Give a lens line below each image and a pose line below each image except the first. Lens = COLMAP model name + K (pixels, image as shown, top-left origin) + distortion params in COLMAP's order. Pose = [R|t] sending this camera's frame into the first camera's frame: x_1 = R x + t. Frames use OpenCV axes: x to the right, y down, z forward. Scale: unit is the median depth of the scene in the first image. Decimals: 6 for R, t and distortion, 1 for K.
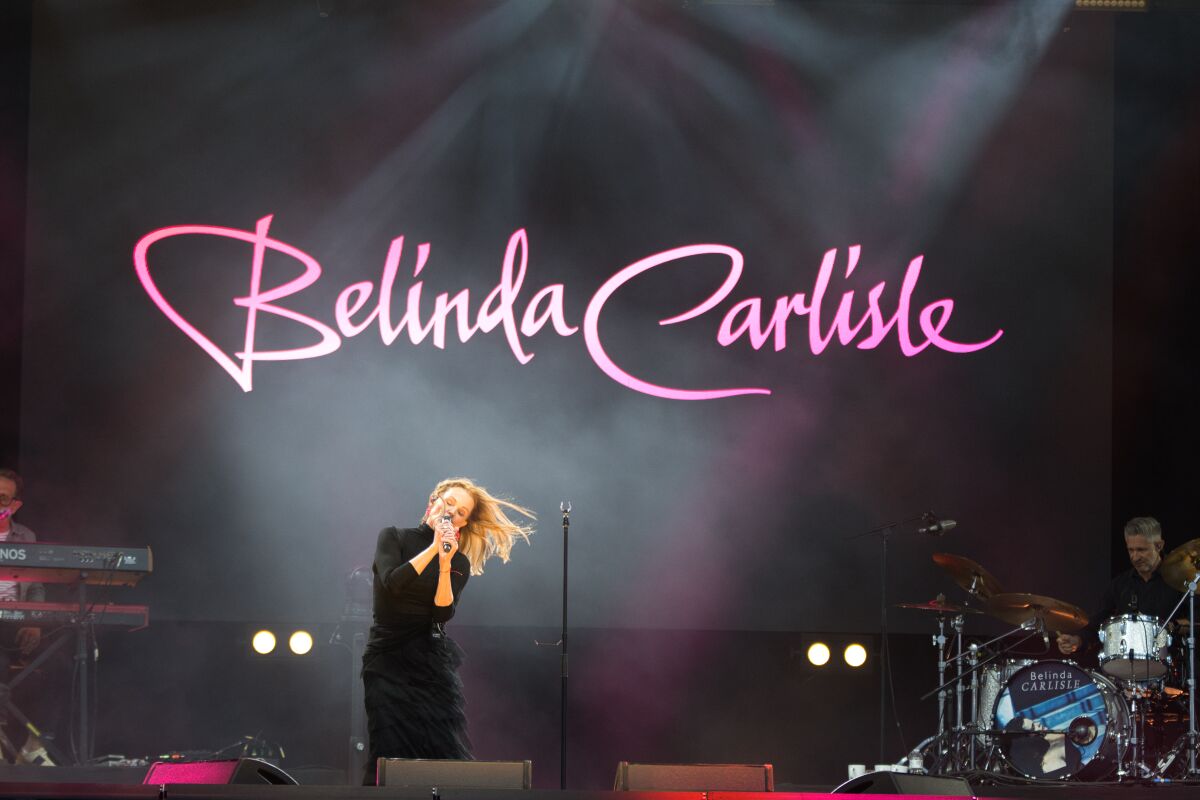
lens RADIAL K [[5231.4, 0, 600.0], [0, 5231.4, 400.0], [0, 0, 1]] dist [0.166211, 3.675072]
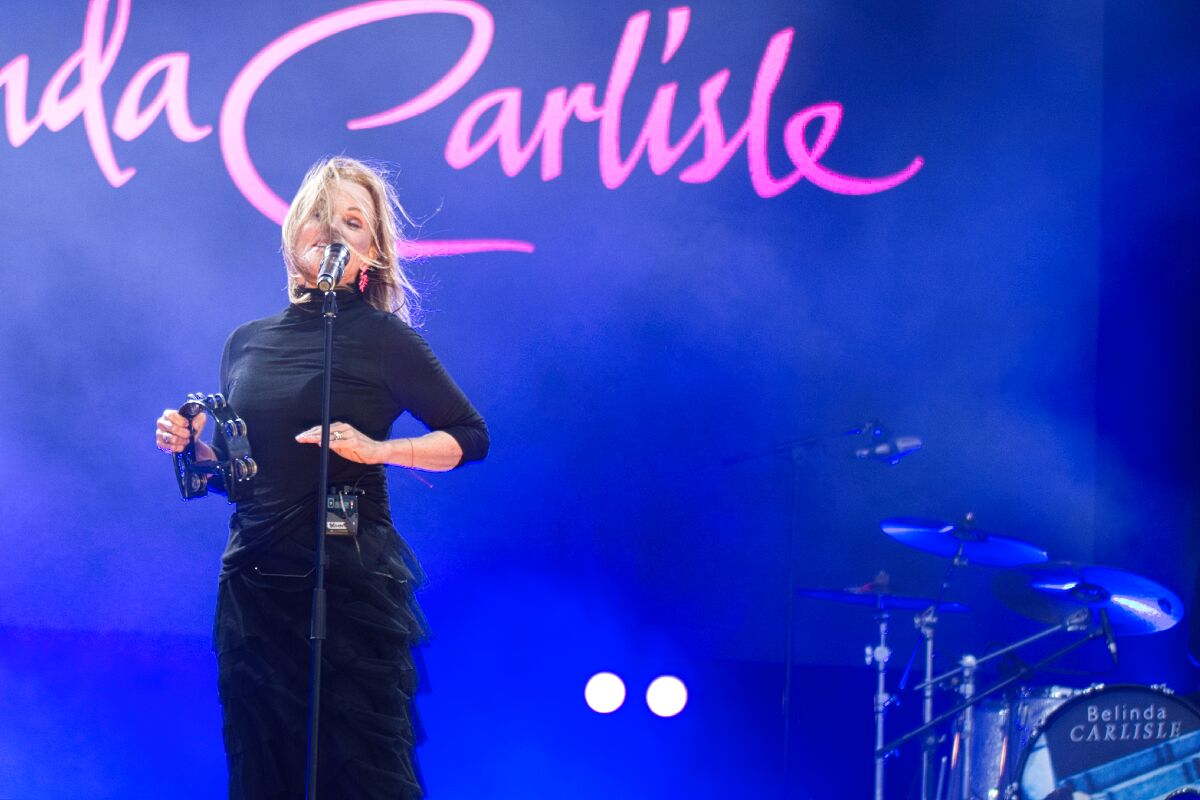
lens RADIAL K [[5480.7, 0, 600.0], [0, 5480.7, 400.0], [0, 0, 1]] dist [-0.377695, 2.201442]
pose [[0.994735, 0.031997, 0.097360, -0.019529], [-0.029706, 0.999249, -0.024890, 0.030797], [-0.098083, 0.021867, 0.994938, 0.383970]]
